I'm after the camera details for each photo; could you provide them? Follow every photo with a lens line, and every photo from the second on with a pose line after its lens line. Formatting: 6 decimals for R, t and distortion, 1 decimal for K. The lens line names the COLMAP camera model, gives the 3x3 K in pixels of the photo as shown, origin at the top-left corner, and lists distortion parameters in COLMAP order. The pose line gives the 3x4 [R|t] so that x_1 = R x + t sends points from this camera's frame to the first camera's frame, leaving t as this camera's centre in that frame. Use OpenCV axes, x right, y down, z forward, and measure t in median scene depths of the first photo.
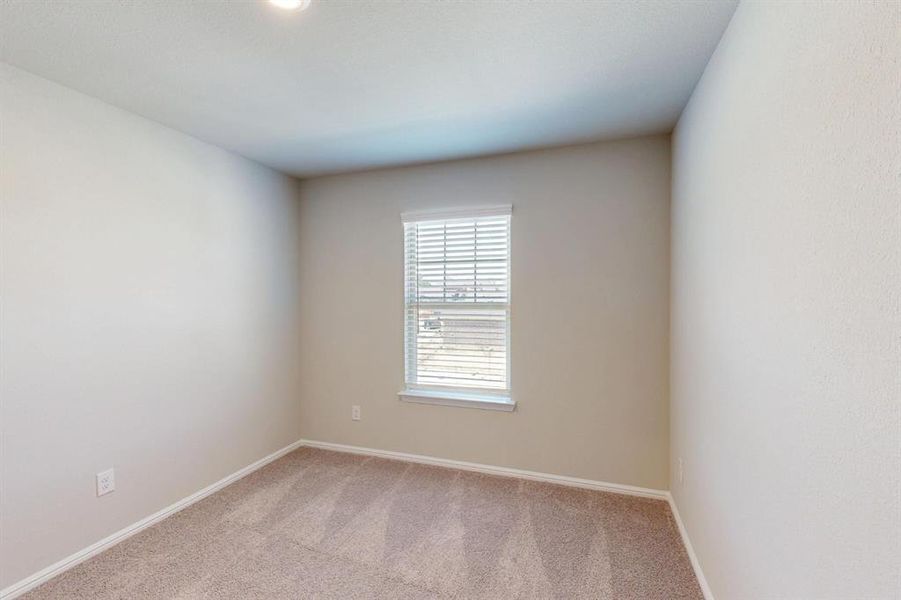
lens RADIAL K [[391.8, 0, 450.5], [0, 391.8, 300.0], [0, 0, 1]] dist [0.000498, -0.000255]
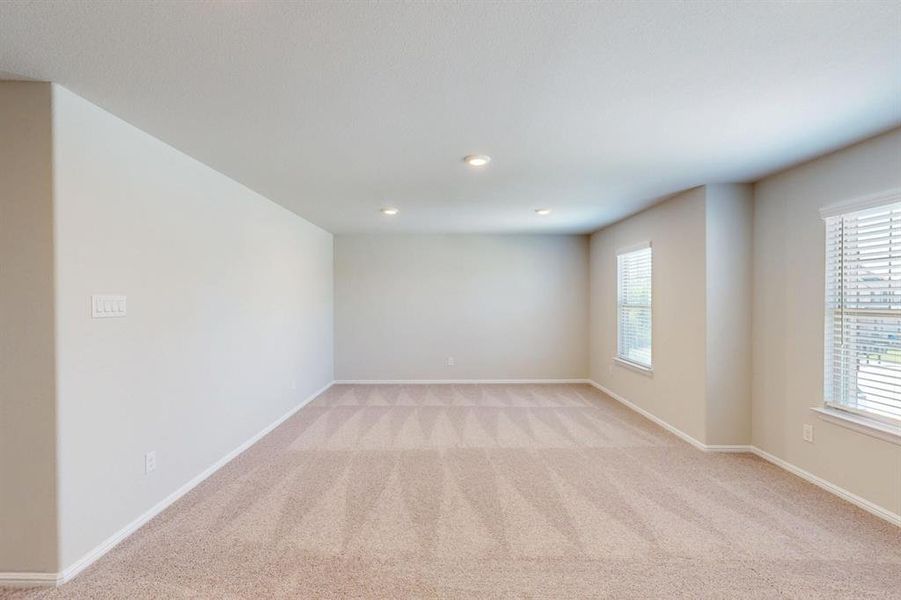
lens RADIAL K [[391.8, 0, 450.5], [0, 391.8, 300.0], [0, 0, 1]] dist [0.000498, -0.000255]
pose [[0.372190, 0.016541, -0.928009, 0.393380], [-0.024868, 0.999660, 0.007844, 0.002821], [0.927823, 0.020158, 0.372475, -0.116119]]
